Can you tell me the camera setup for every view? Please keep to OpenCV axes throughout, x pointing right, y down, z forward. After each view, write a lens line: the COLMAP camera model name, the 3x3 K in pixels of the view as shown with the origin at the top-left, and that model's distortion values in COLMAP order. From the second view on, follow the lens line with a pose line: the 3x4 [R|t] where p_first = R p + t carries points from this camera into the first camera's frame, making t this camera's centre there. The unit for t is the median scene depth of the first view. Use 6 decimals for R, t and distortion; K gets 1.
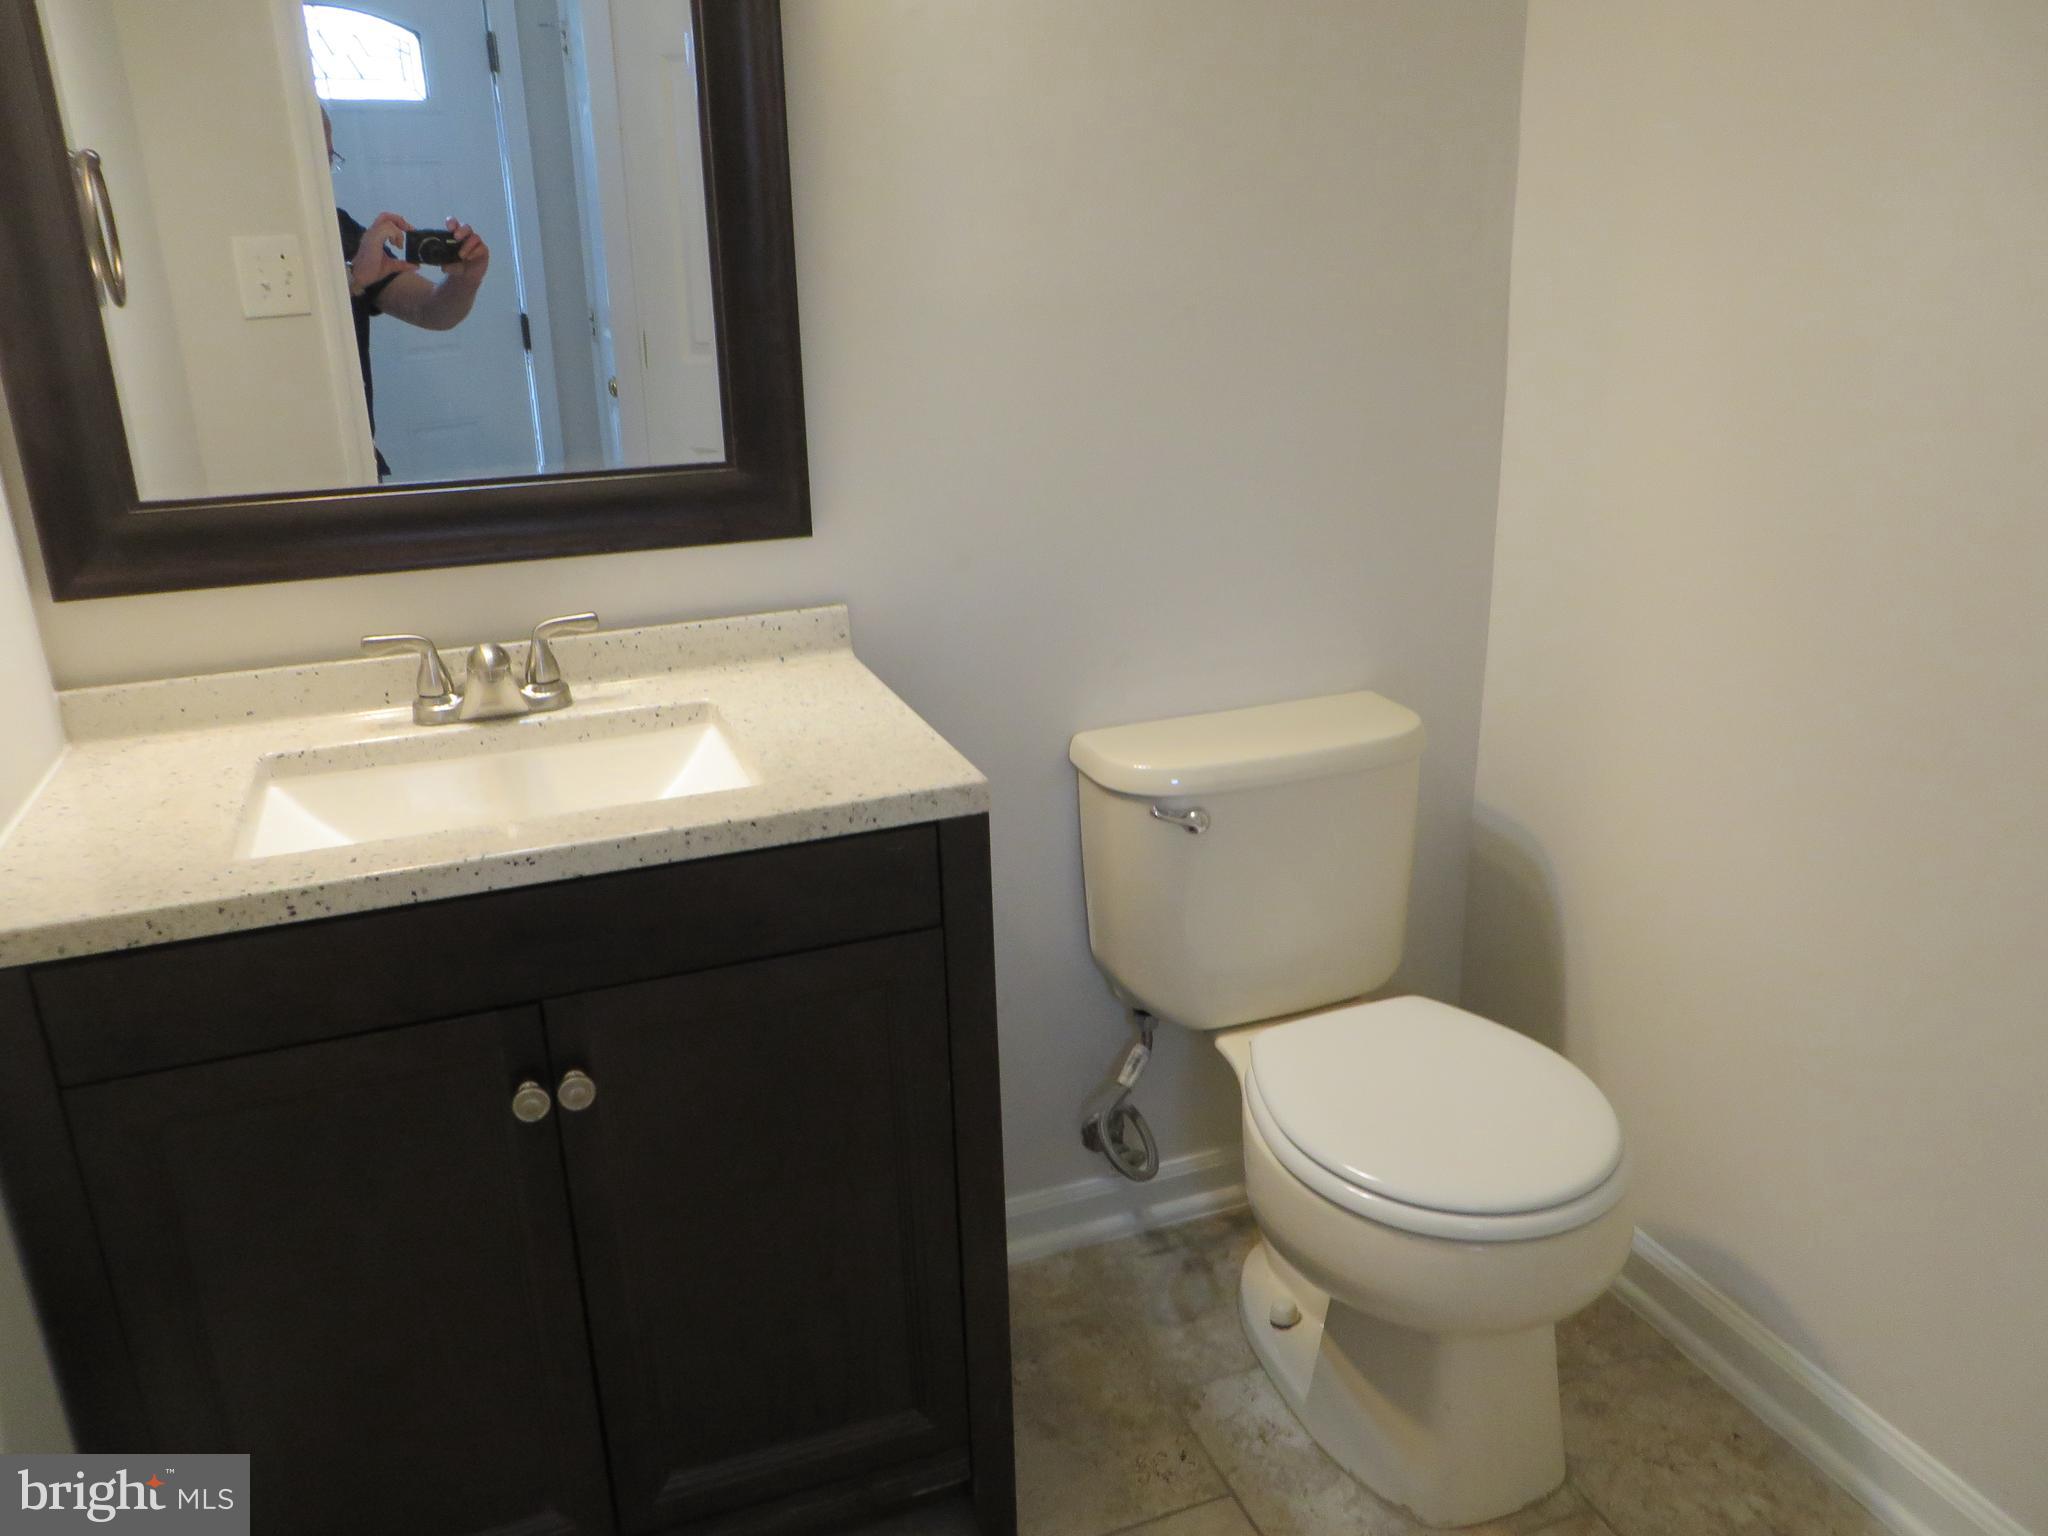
lens RADIAL K [[1532.2, 0, 1025.9], [0, 1532.2, 770.0], [0, 0, 1]] dist [-0.009004, -0.002403]
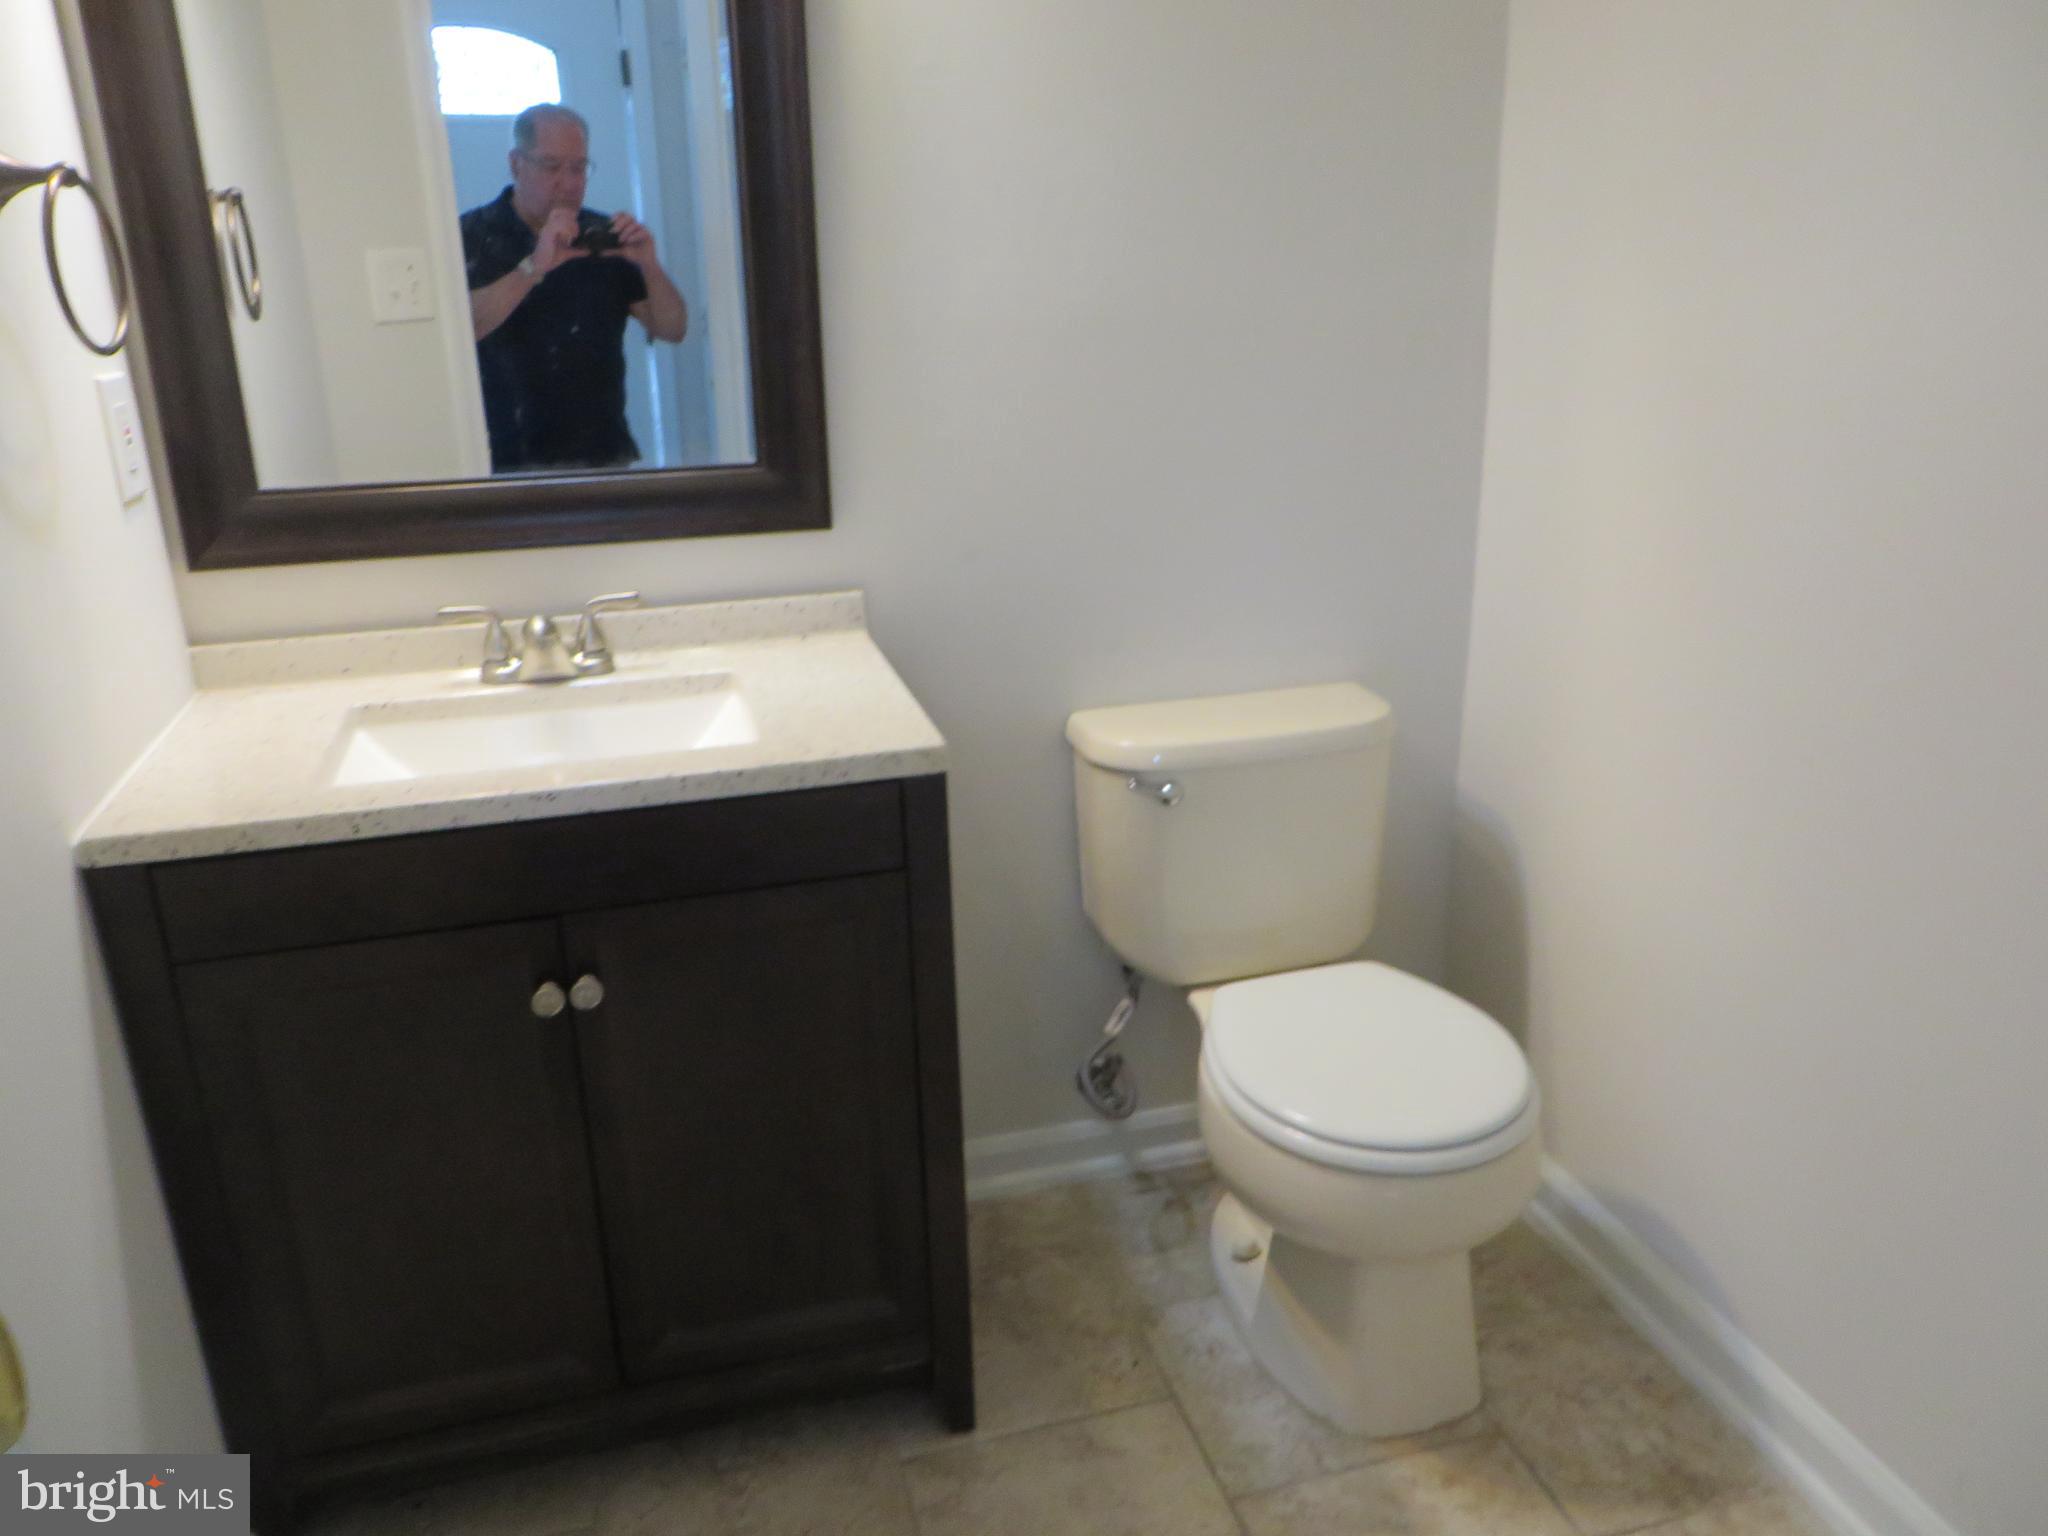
lens RADIAL K [[1532.2, 0, 1024.5], [0, 1532.2, 766.9], [0, 0, 1]] dist [-0.009004, -0.002403]
pose [[0.995634, 0.033930, -0.086957, 0.108427], [-0.033595, 0.999421, 0.005315, 0.012311], [0.087087, -0.002371, 0.996198, -0.118622]]
